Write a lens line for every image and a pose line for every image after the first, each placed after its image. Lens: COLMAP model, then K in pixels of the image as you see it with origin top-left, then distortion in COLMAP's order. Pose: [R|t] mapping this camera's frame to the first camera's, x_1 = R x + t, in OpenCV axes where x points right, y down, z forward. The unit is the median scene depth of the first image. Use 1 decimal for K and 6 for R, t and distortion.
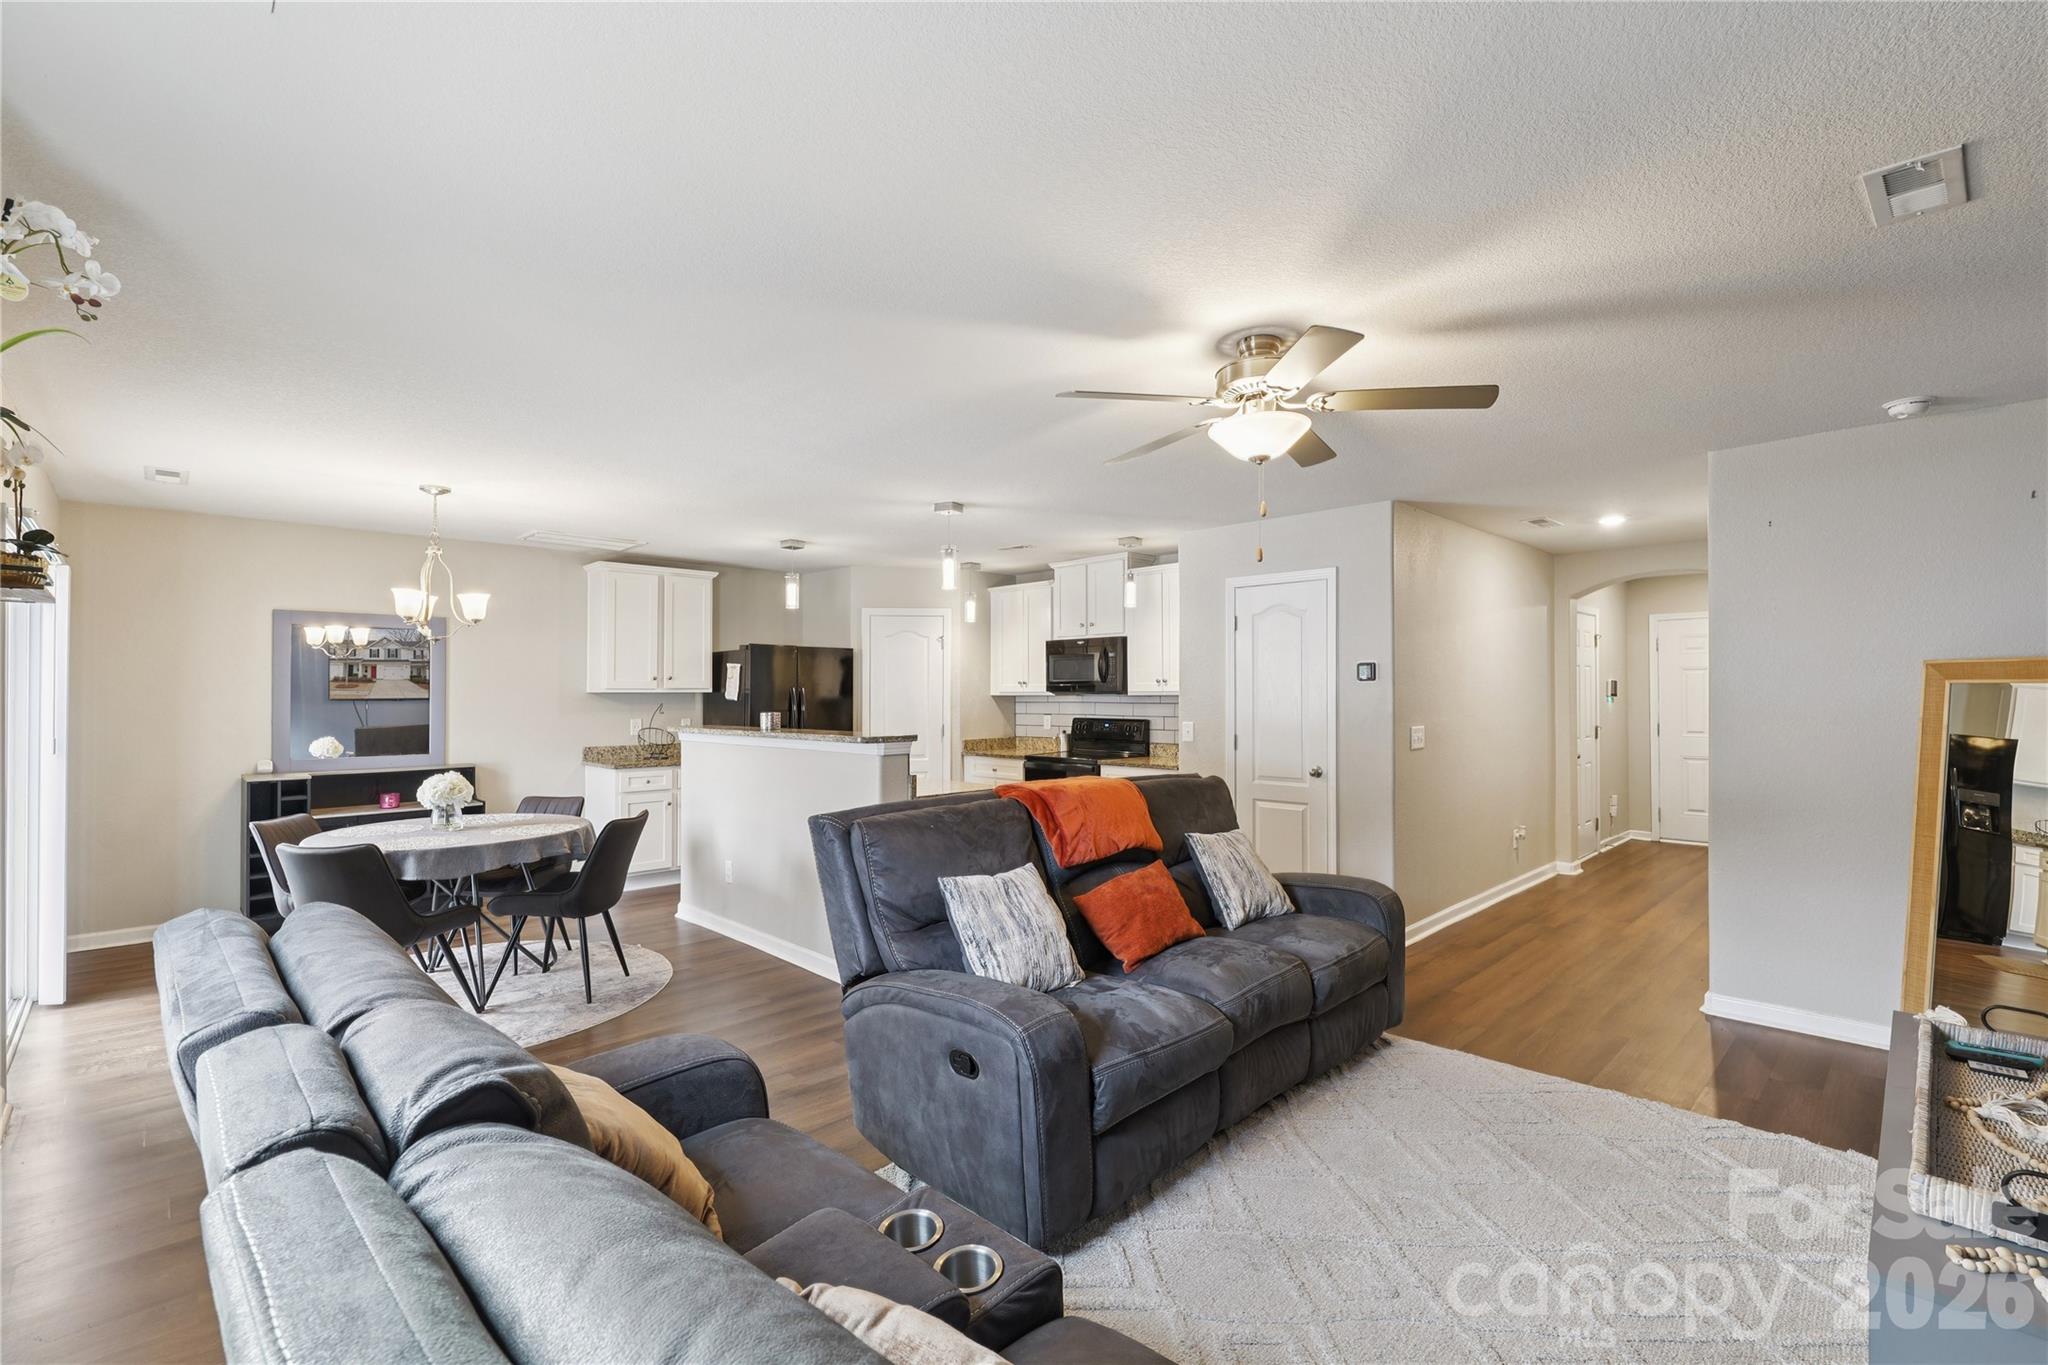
lens RADIAL K [[910.0, 0, 1022.5], [0, 910.0, 681.8], [0, 0, 1]] dist [-0.002512, -0.000182]
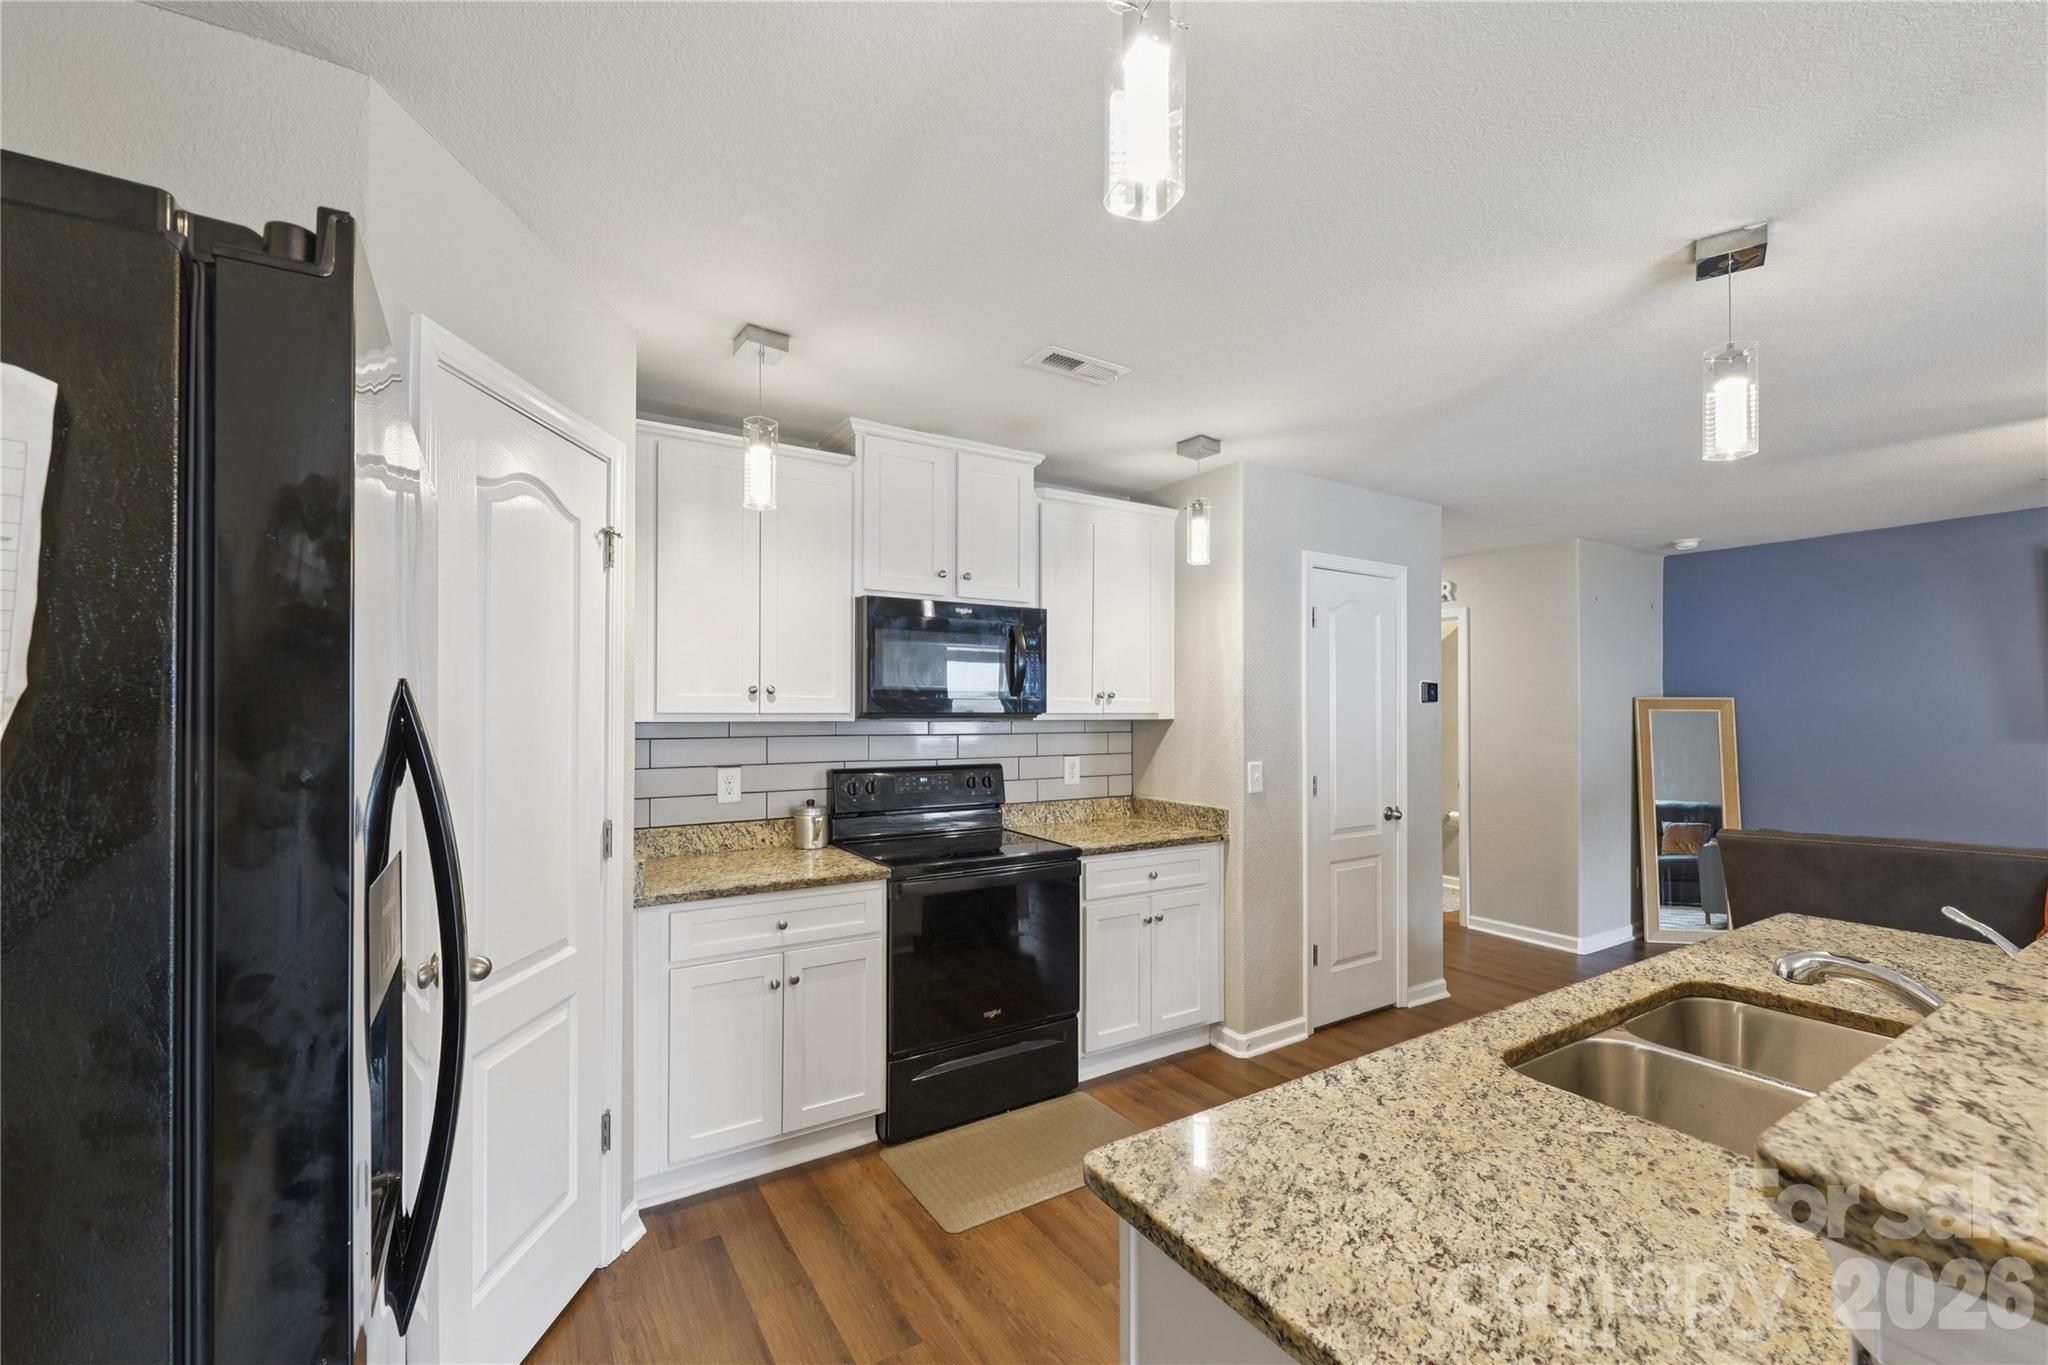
lens RADIAL K [[834.8, 0, 1017.8], [0, 834.8, 697.3], [0, 0, 1]] dist [0.000310, -0.000221]
pose [[0.212804, 0.019559, 0.976899, -0.366875], [-0.013316, 0.999765, -0.017116, 0.009803], [-0.977004, -0.009366, 0.213015, 0.897568]]
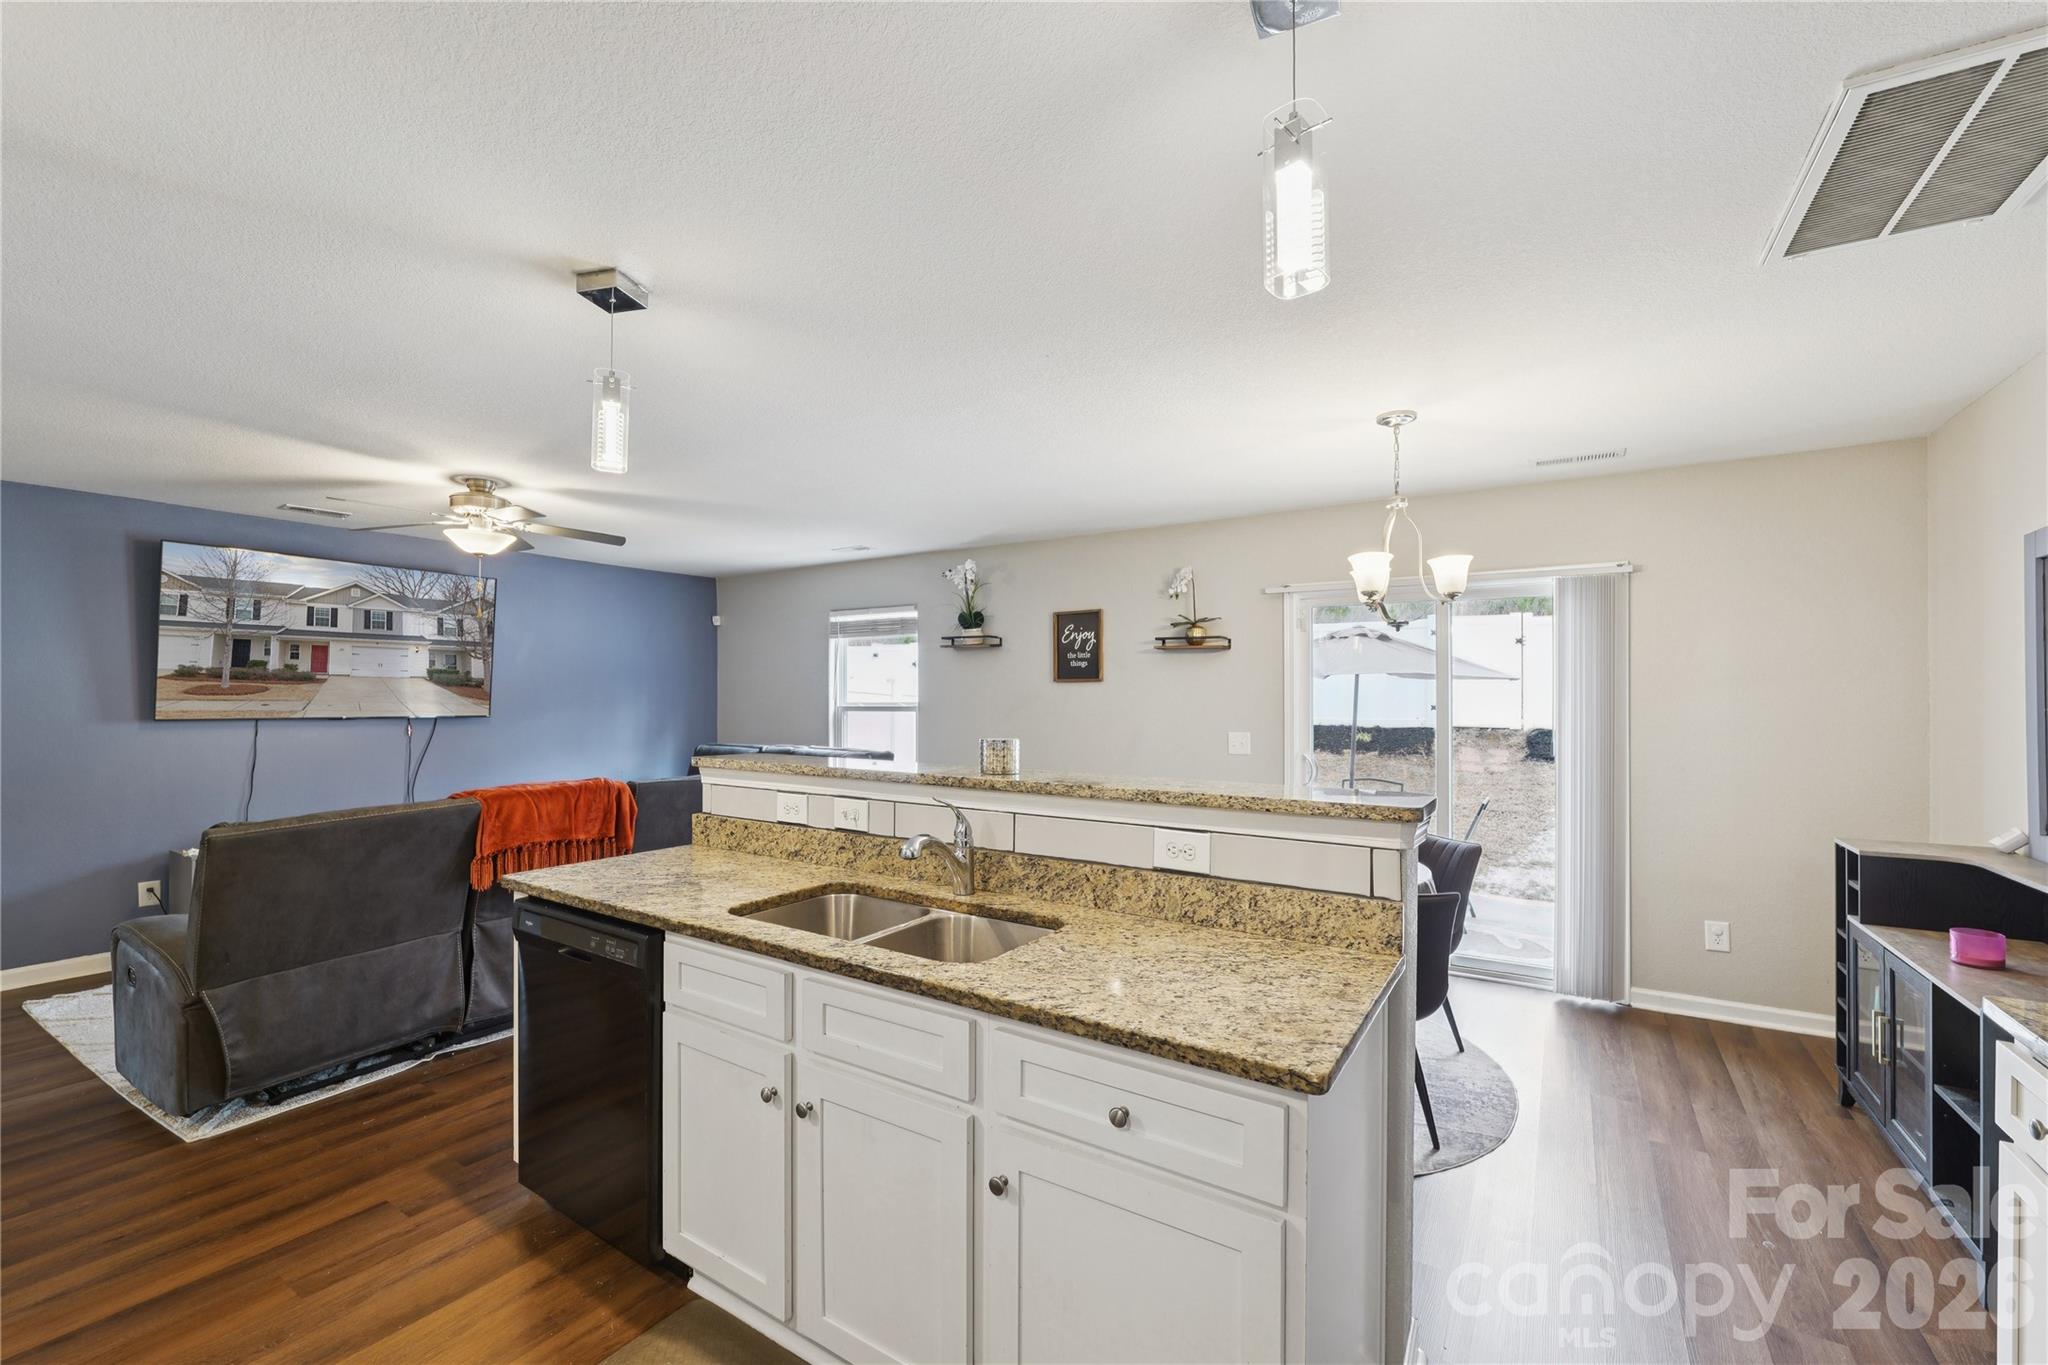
lens RADIAL K [[841.5, 0, 1015.2], [0, 841.5, 676.1], [0, 0, 1]] dist [-0.024376, -0.000232]
pose [[-0.976114, -0.005151, -0.217199, -0.136978], [0.003548, 0.999208, -0.039641, 0.013521], [0.217231, -0.039465, -0.975322, 1.060219]]
